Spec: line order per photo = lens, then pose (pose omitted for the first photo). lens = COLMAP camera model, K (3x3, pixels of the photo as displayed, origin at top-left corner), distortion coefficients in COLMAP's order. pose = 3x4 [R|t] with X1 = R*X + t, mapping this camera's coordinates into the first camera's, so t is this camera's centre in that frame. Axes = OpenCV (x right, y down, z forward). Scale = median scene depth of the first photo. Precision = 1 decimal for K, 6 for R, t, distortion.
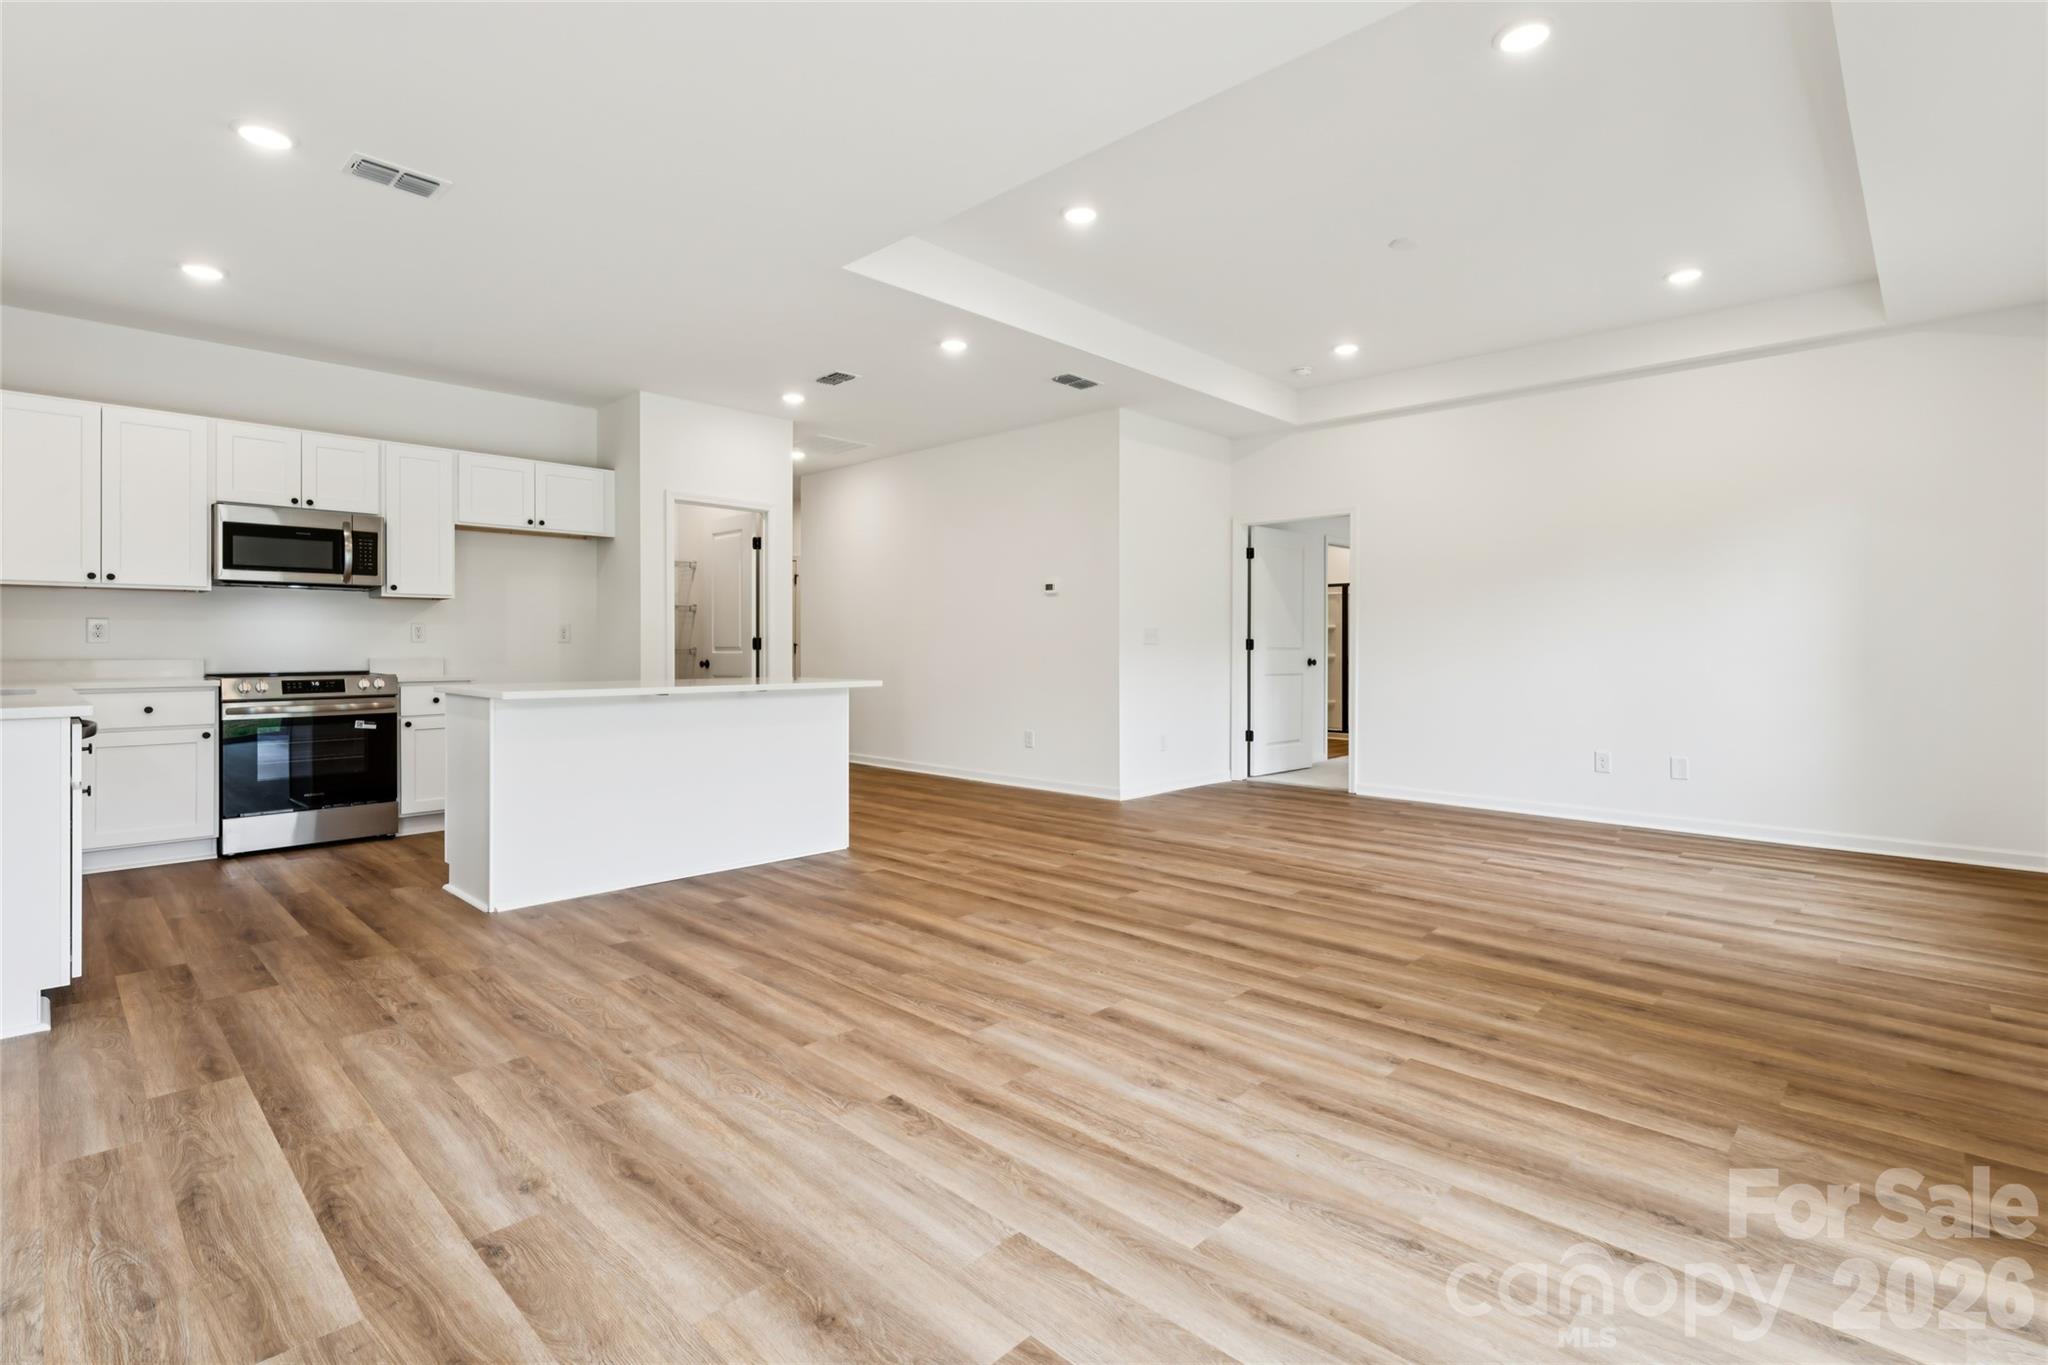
lens RADIAL K [[951.8, 0, 1021.9], [0, 951.8, 648.5], [0, 0, 1]] dist [-0.004433, 0.001428]
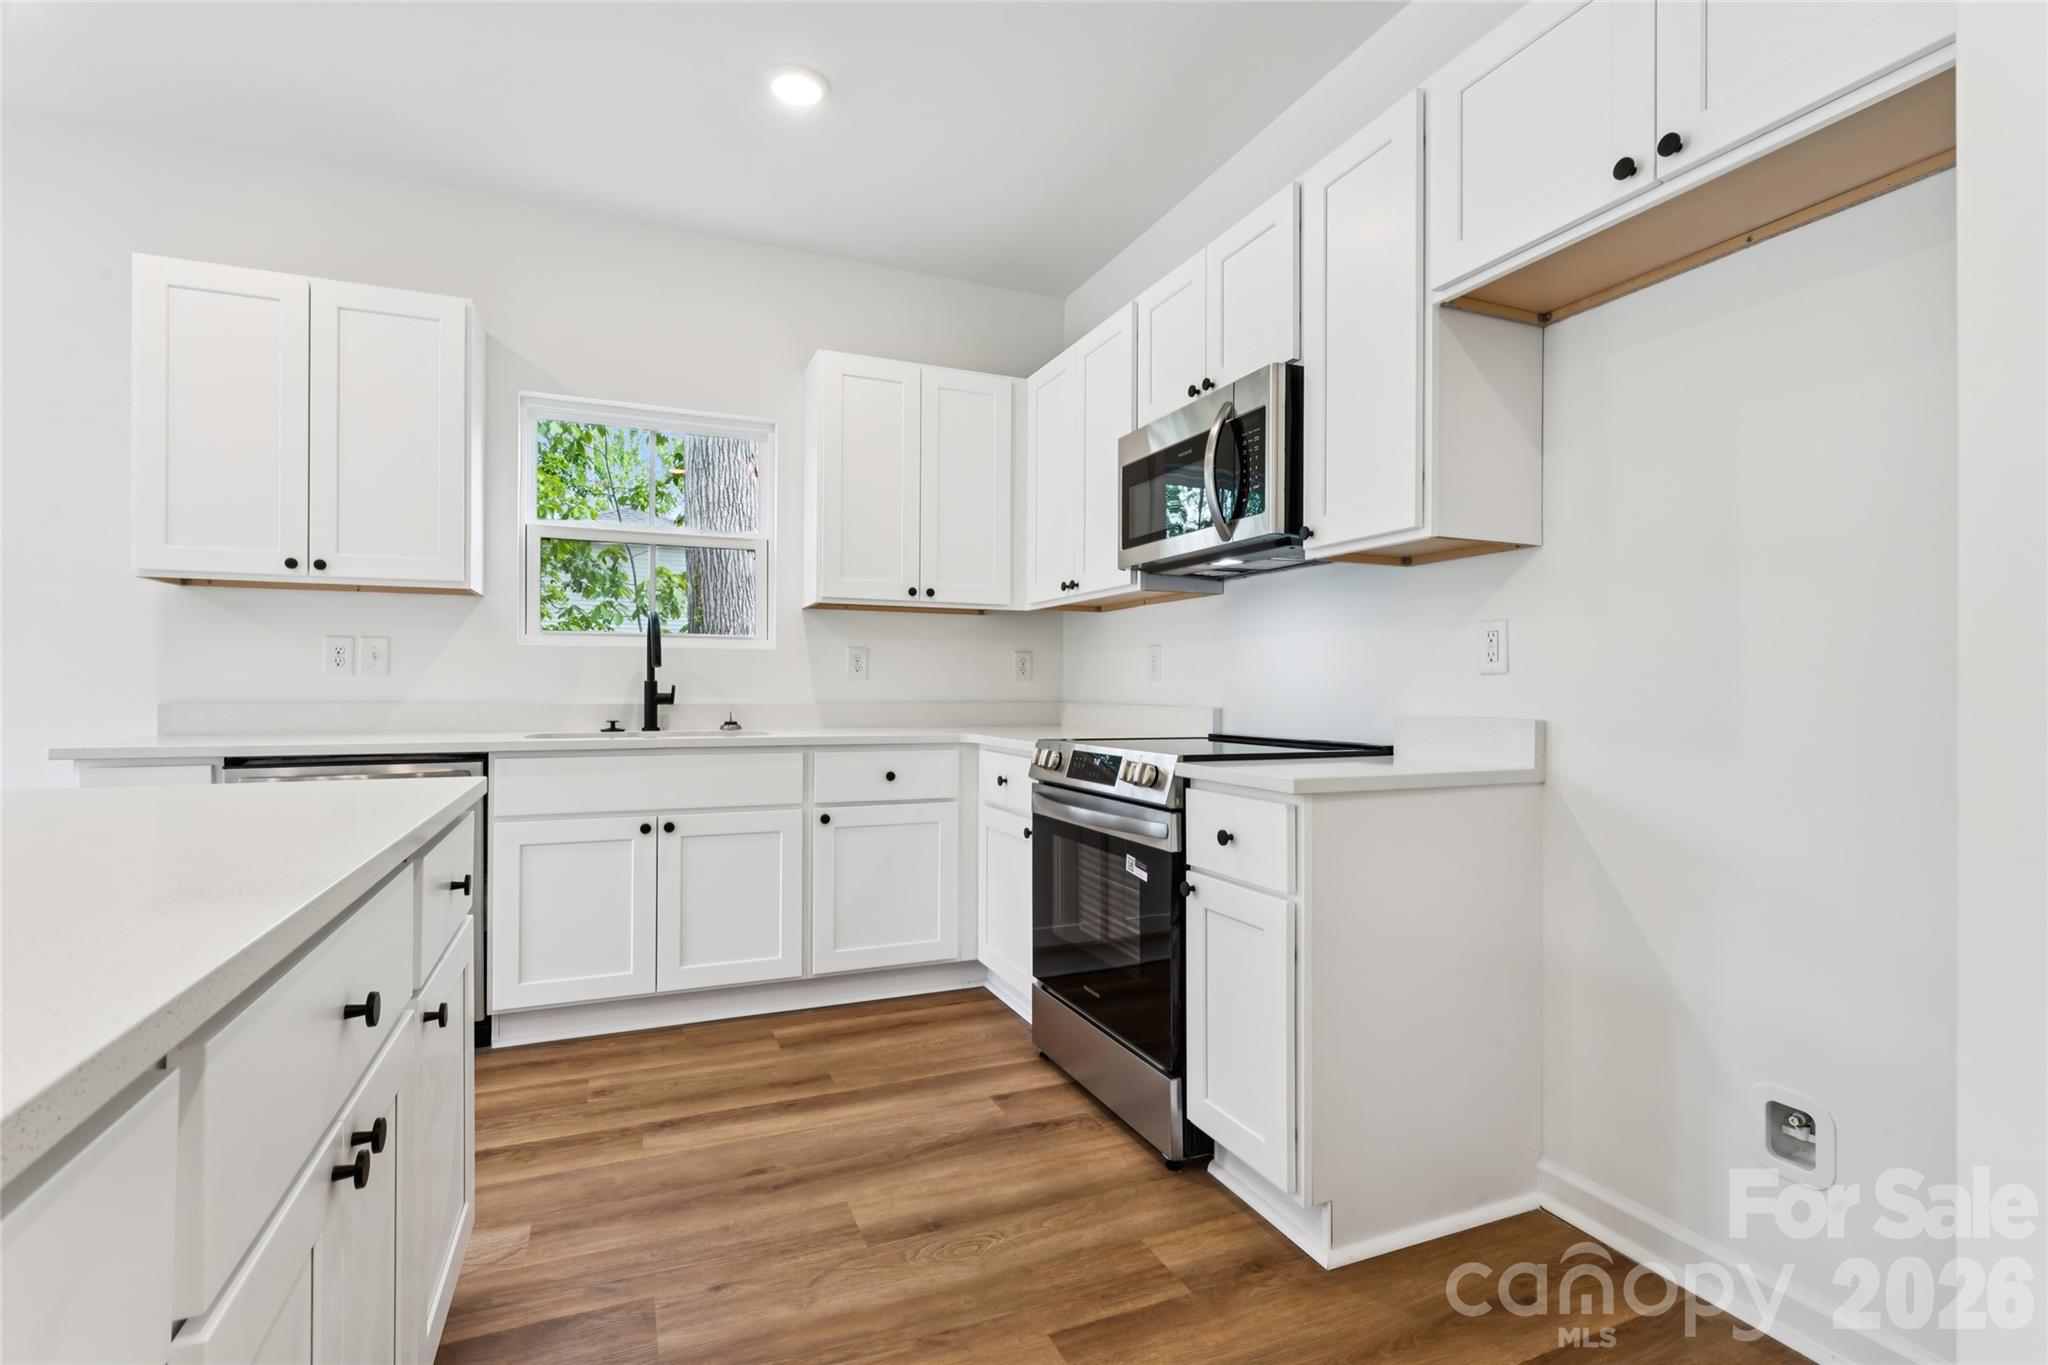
lens RADIAL K [[951.8, 0, 1031.2], [0, 951.8, 681.6], [0, 0, 1]] dist [-0.004433, 0.001428]
pose [[-0.390320, -0.008368, -0.920641, -0.300723], [-0.006533, 0.999959, -0.006319, -0.000138], [0.920656, 0.003548, -0.390359, 1.208831]]
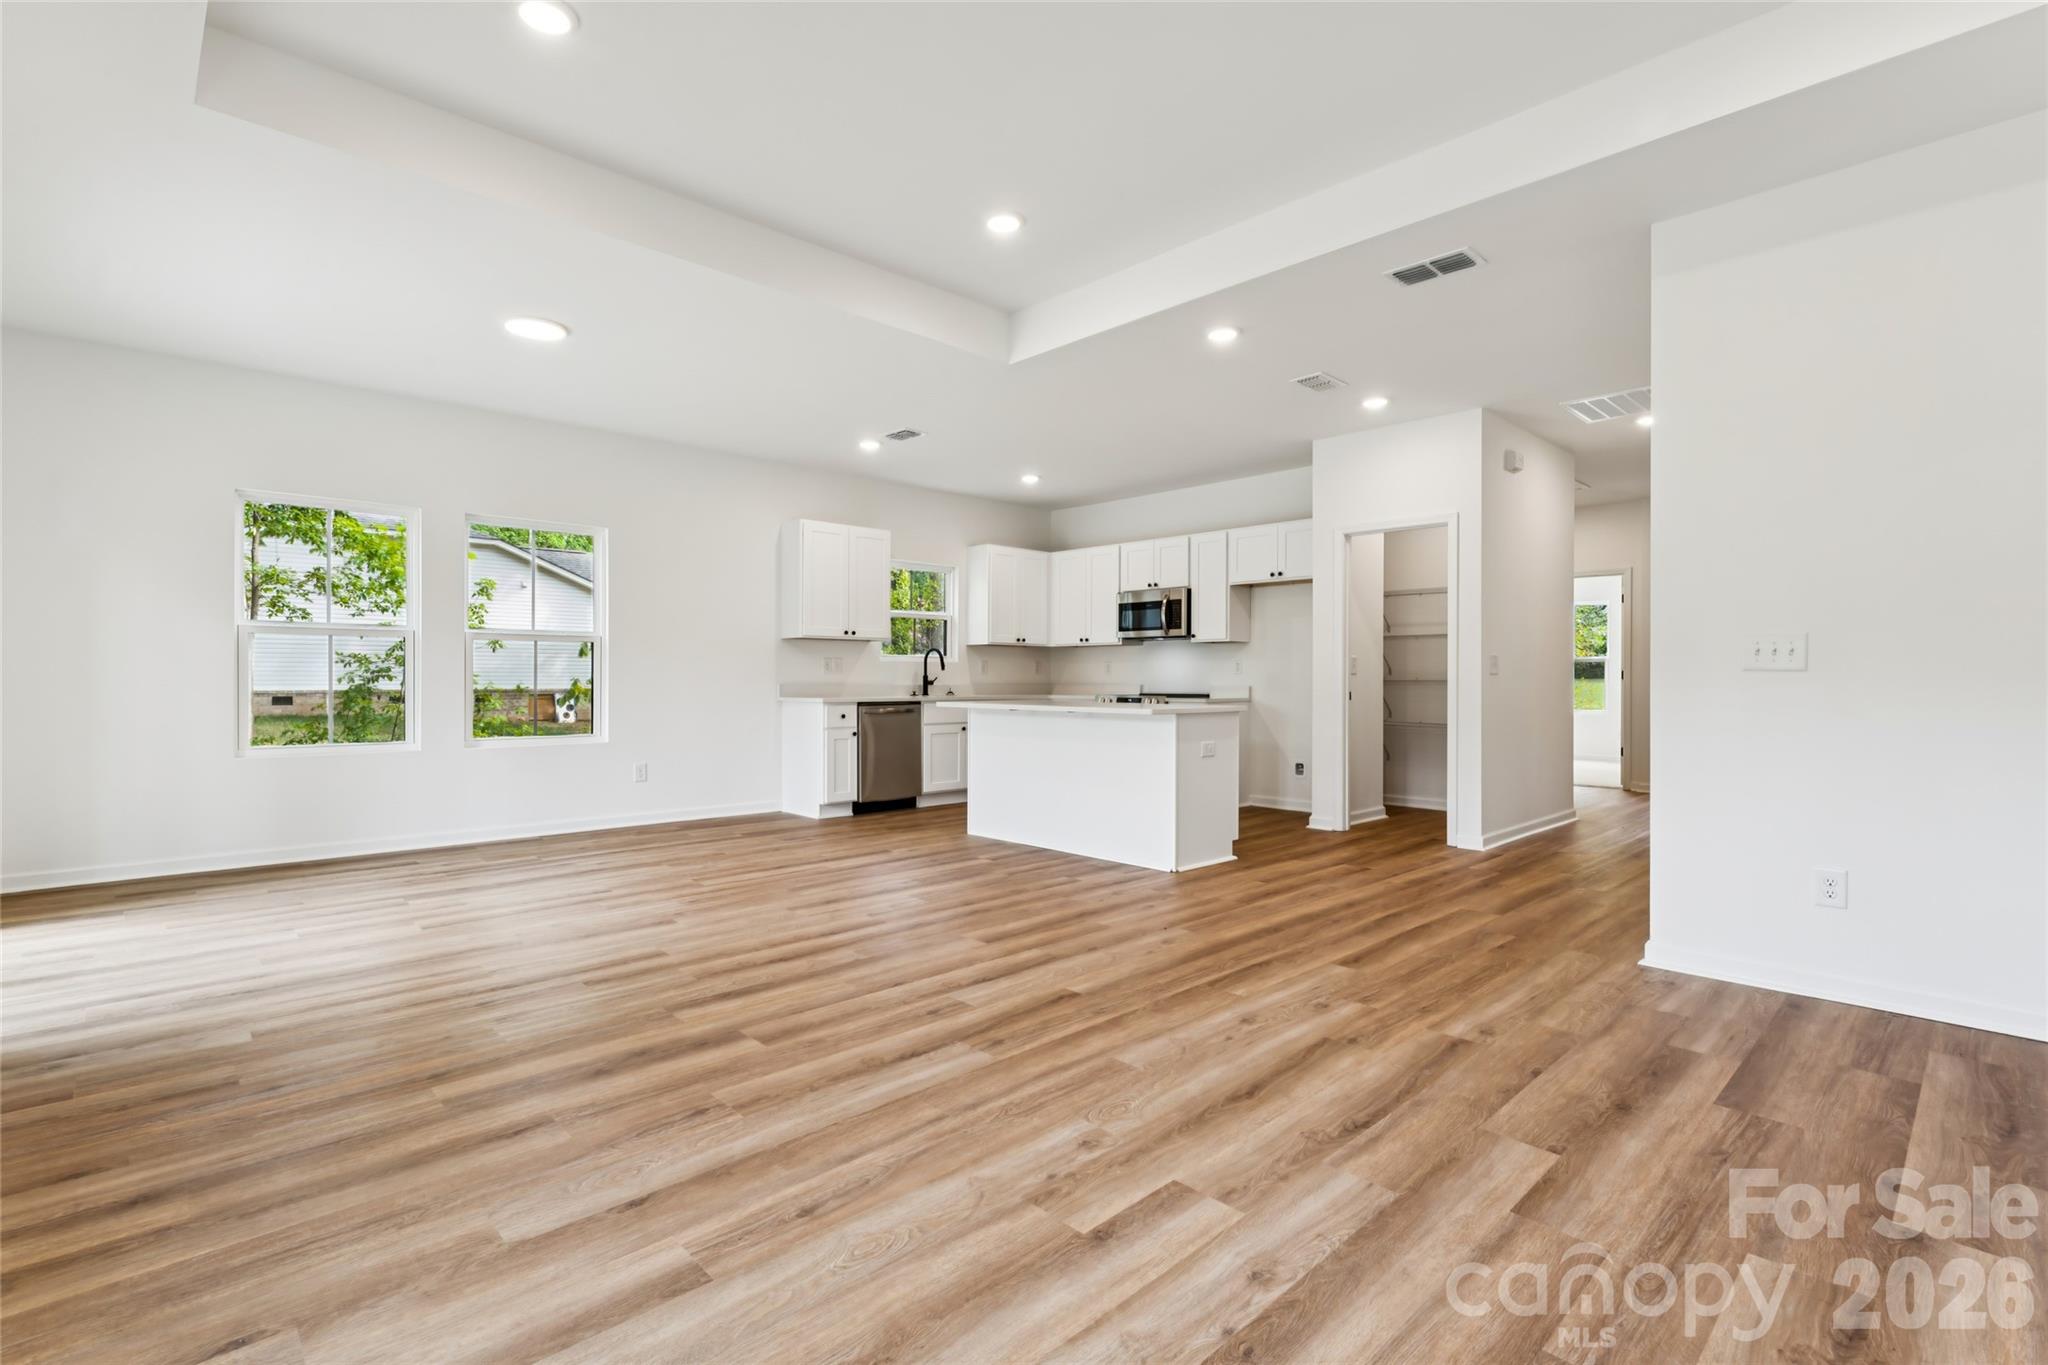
lens RADIAL K [[951.8, 0, 1035.0], [0, 951.8, 680.5], [0, 0, 1]] dist [-0.004433, 0.001428]
pose [[-0.031928, 0.001028, -0.999490, 0.890868], [-0.005315, 0.999985, 0.001198, 0.003261], [0.999476, 0.005351, -0.031922, 0.931939]]
